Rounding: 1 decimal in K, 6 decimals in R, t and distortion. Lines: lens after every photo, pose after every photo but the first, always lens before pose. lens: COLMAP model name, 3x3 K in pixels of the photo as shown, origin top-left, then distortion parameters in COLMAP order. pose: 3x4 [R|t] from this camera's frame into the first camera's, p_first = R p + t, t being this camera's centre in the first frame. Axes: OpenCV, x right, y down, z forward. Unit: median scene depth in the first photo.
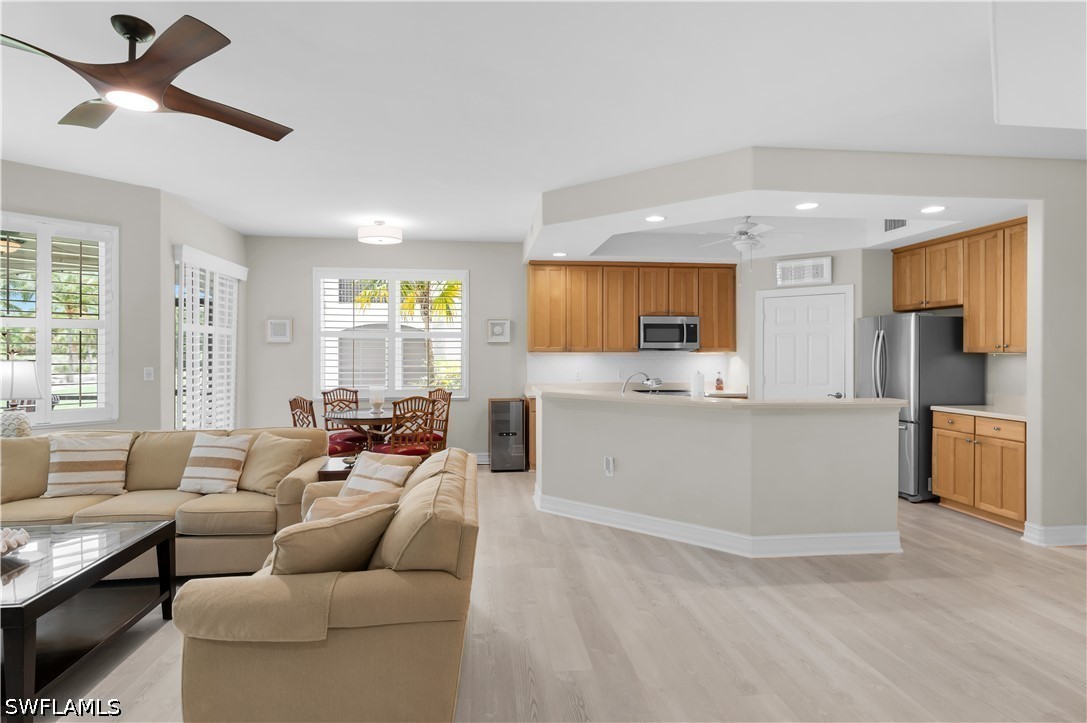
lens RADIAL K [[560.8, 0, 544.0], [0, 560.8, 352.8], [0, 0, 1]] dist [-0.003469, -0.000881]
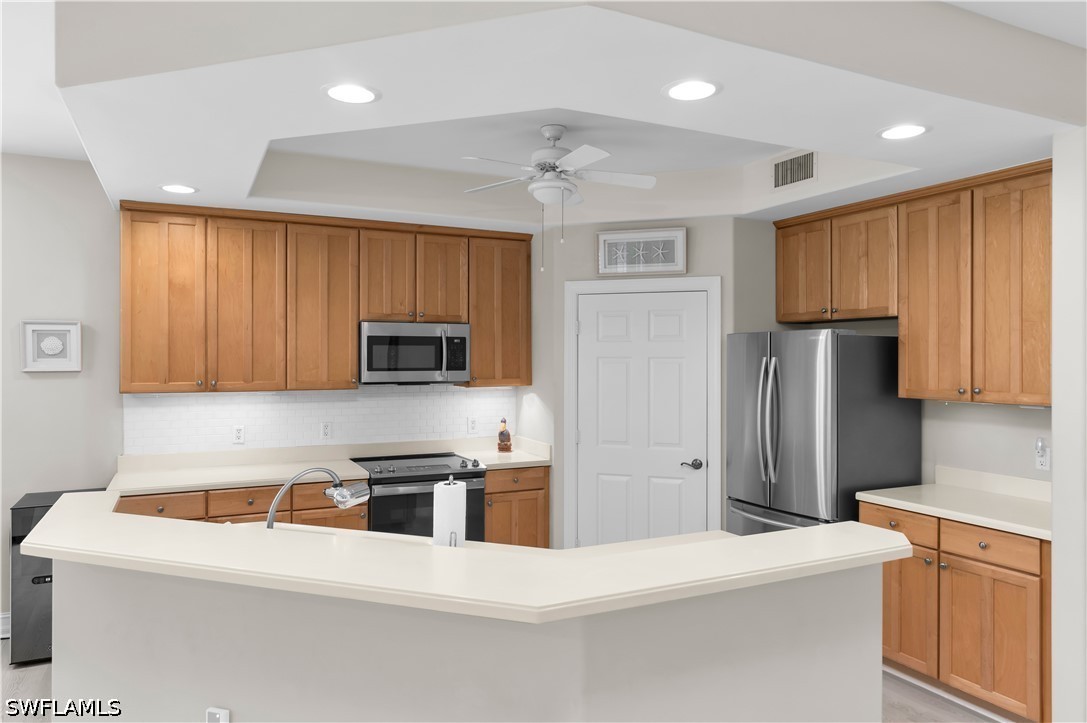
lens RADIAL K [[712.3, 0, 536.5], [0, 712.3, 358.4], [0, 0, 1]] dist [0.000747, -0.000708]
pose [[0.940961, -0.000412, 0.338515, 0.113782], [-0.000274, 0.999998, 0.001979, -0.036569], [-0.338515, -0.001955, 0.940959, 0.354793]]
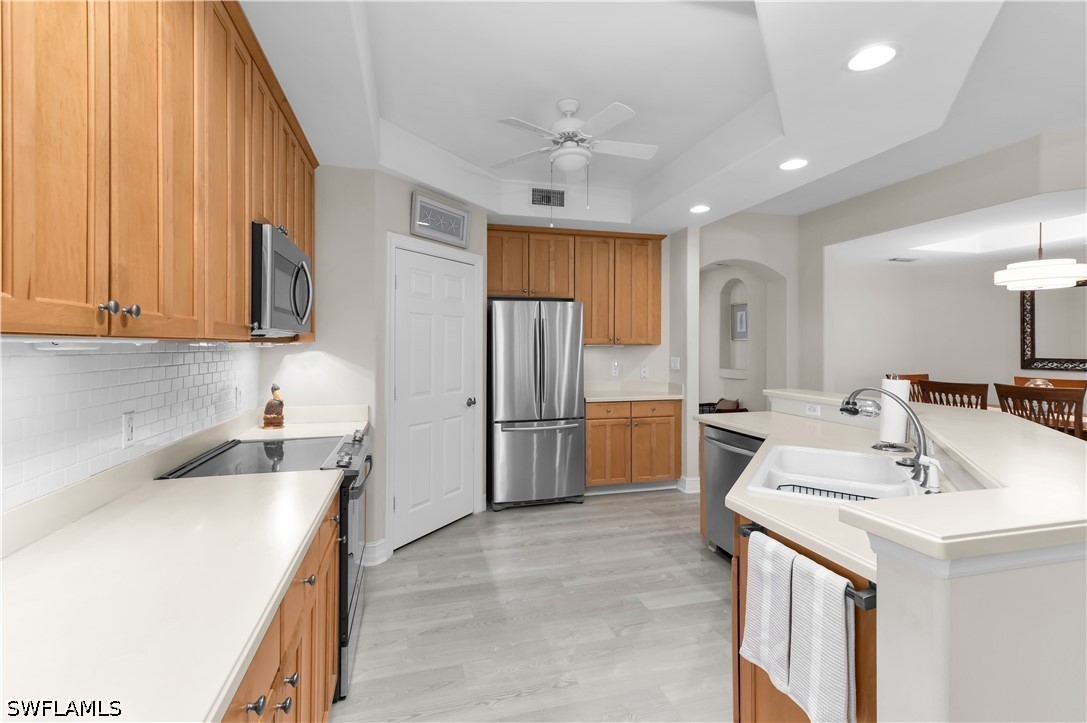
lens RADIAL K [[496.1, 0, 544.4], [0, 496.1, 345.1], [0, 0, 1]] dist [0.000508, 0.000030]
pose [[-0.152180, -0.001495, 0.988352, -0.139368], [-0.000723, 0.999999, 0.001401, -0.000372], [-0.988353, -0.000501, -0.152181, 1.010531]]
